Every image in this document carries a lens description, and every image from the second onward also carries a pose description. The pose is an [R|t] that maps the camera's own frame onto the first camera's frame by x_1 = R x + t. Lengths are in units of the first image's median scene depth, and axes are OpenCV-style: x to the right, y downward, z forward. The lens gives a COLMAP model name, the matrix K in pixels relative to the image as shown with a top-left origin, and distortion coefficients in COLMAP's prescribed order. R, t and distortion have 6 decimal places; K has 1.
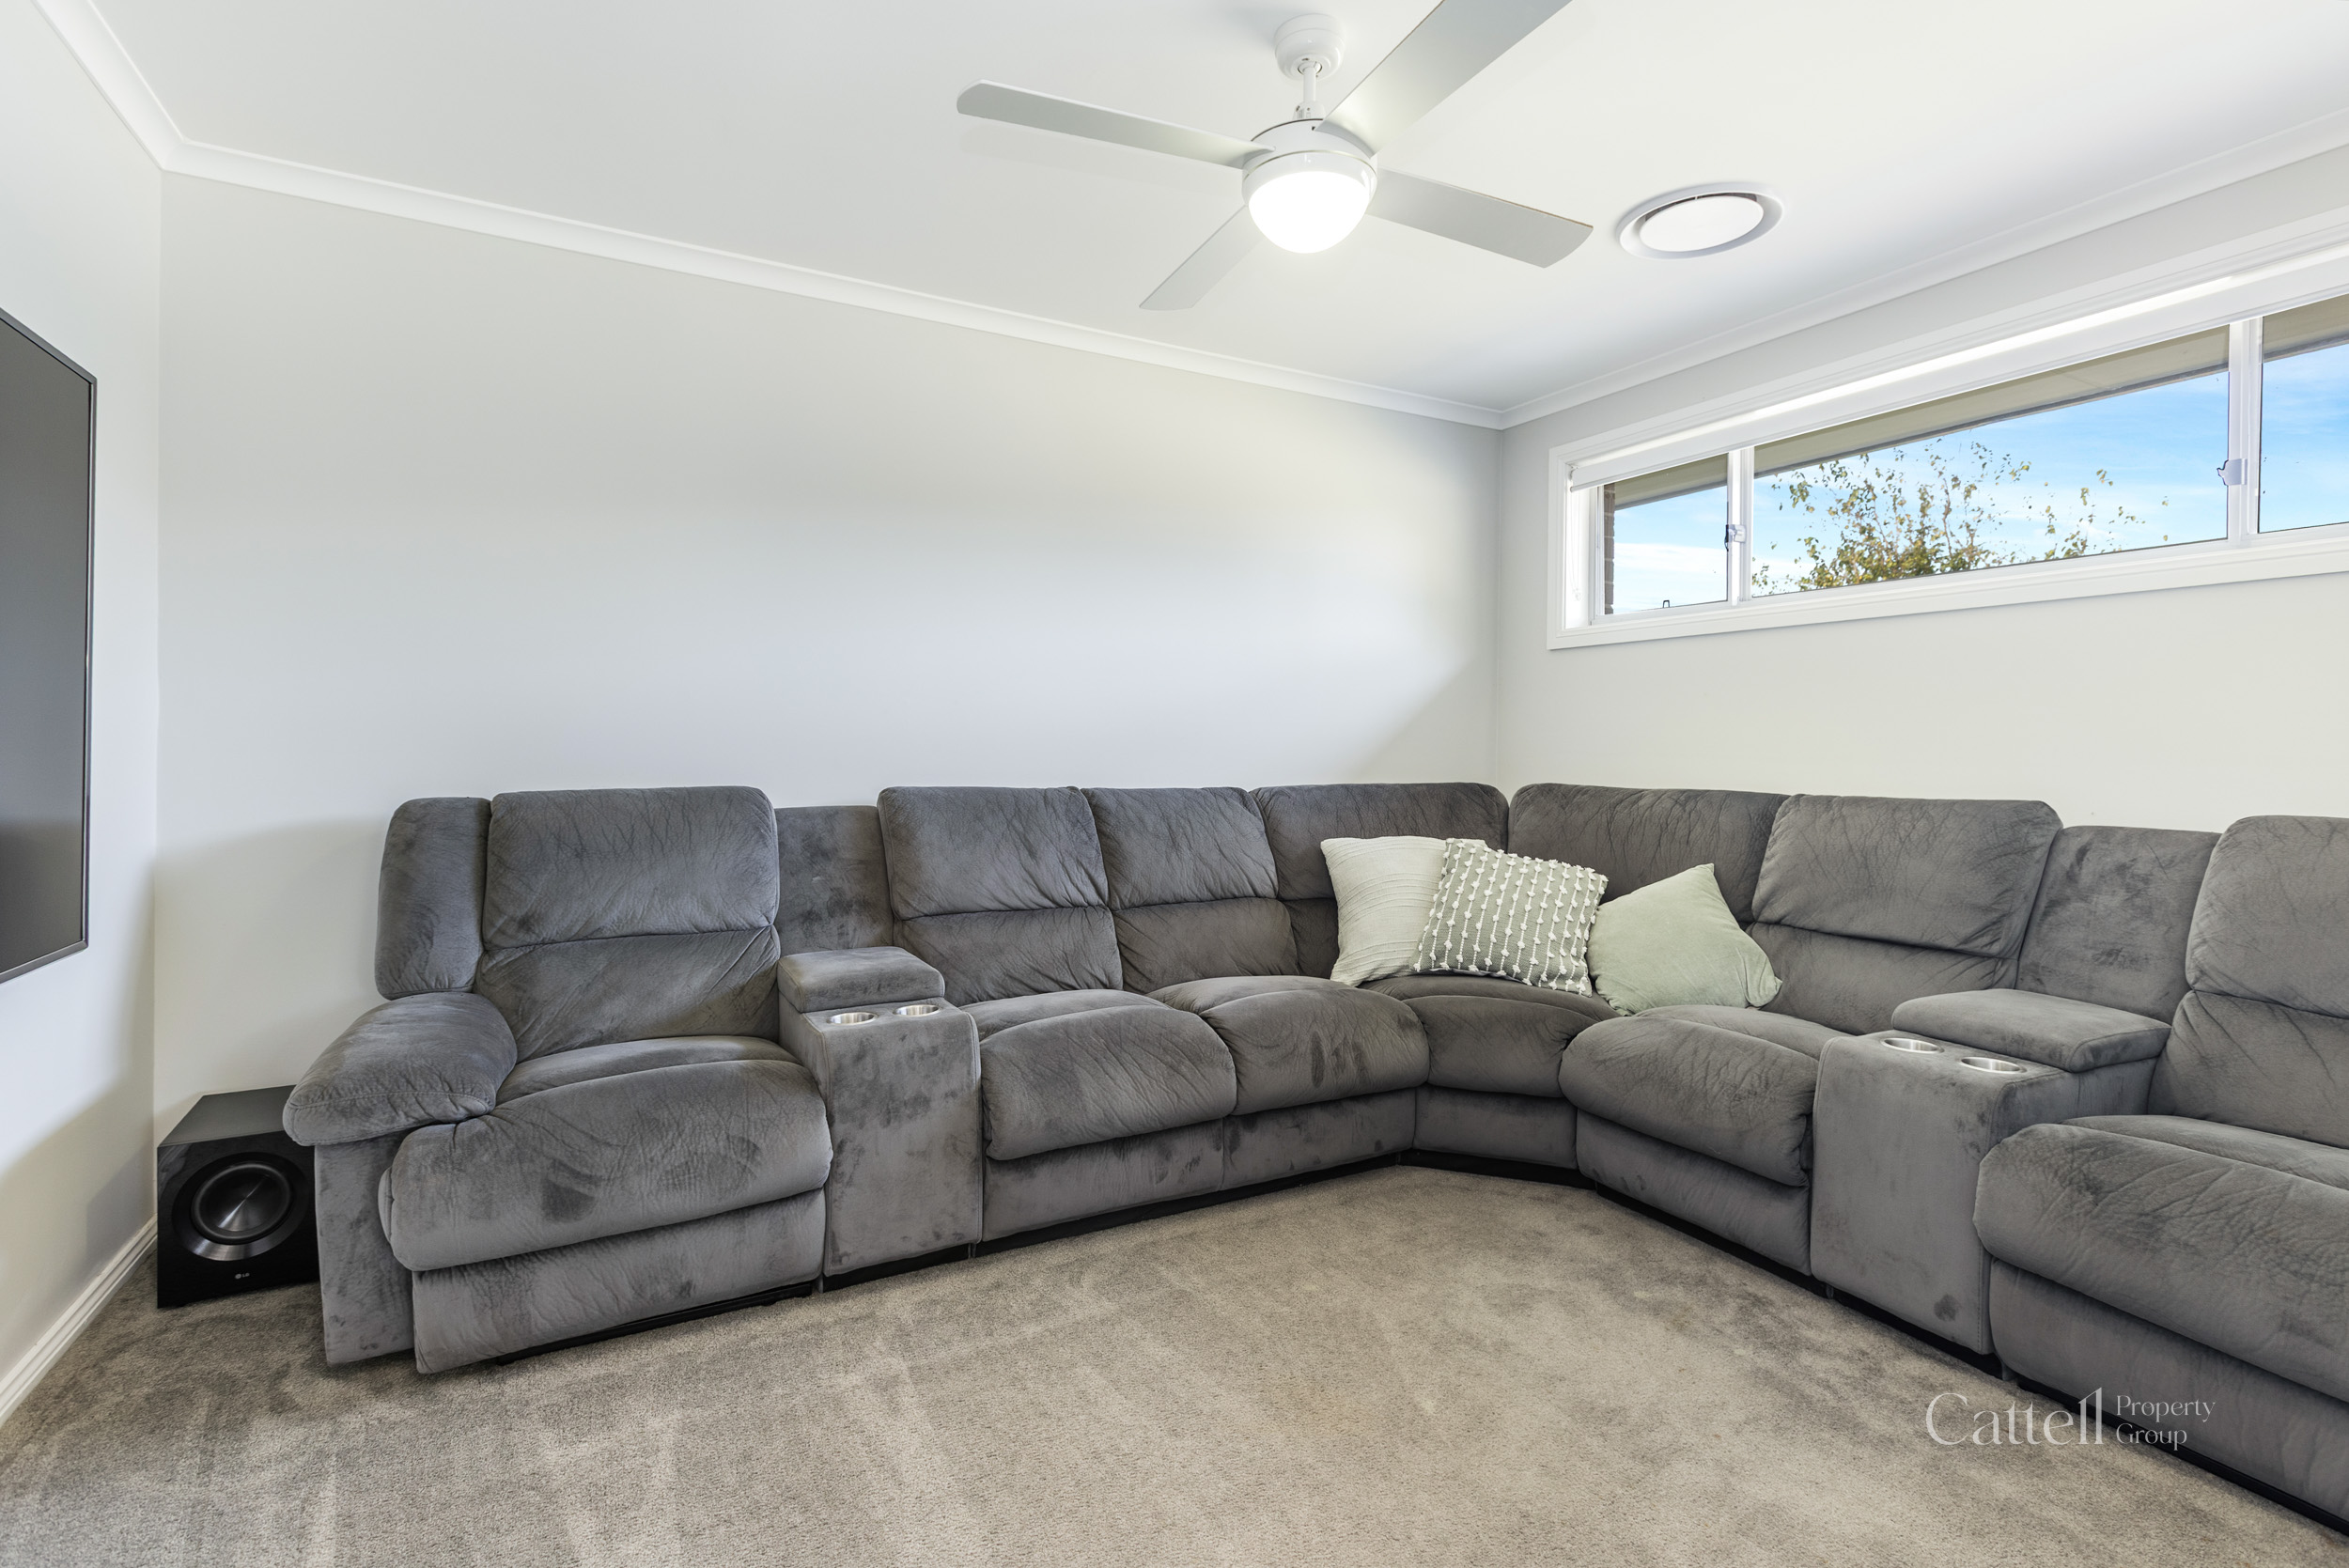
lens RADIAL K [[1063.3, 0, 1176.3], [0, 1063.3, 744.5], [0, 0, 1]] dist [-0.000807, 0.000556]
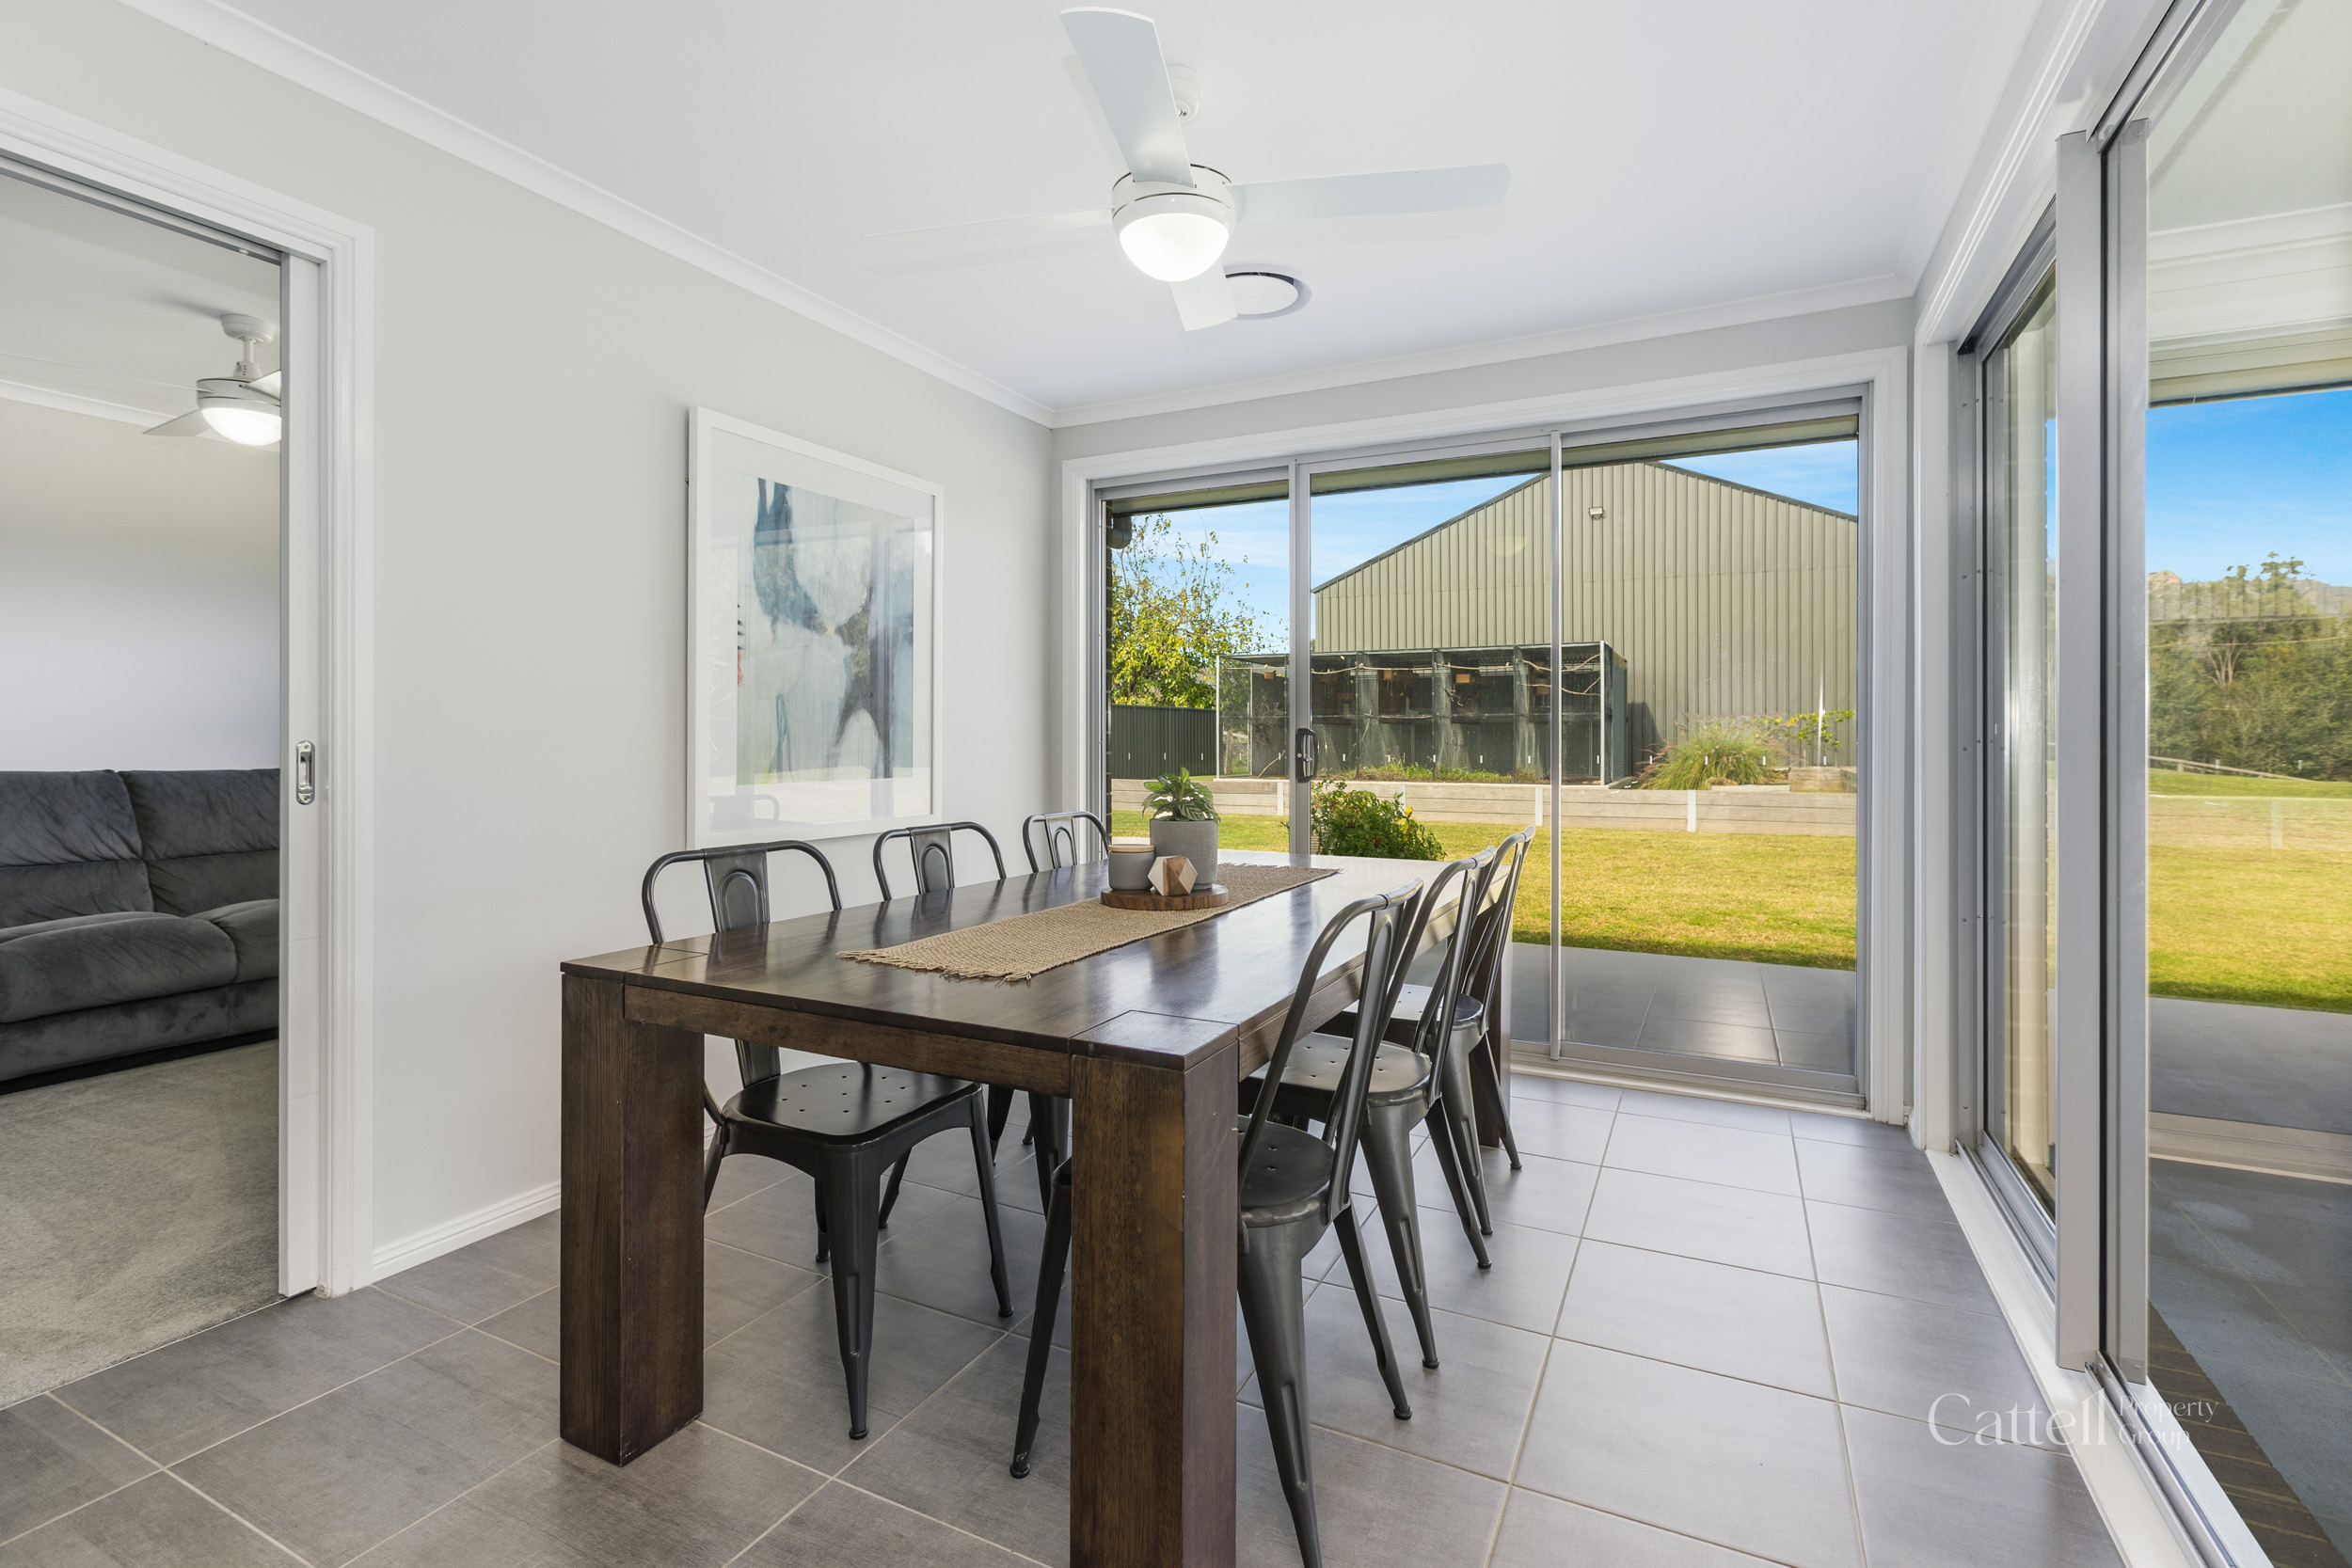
lens RADIAL K [[1093.6, 0, 1171.4], [0, 1093.6, 739.2], [0, 0, 1]] dist [0.000416, 0.000346]
pose [[0.826971, -0.006973, 0.562201, 0.233701], [0.004741, 0.999974, 0.005429, 0.002286], [-0.562225, -0.001824, 0.826983, -0.851662]]
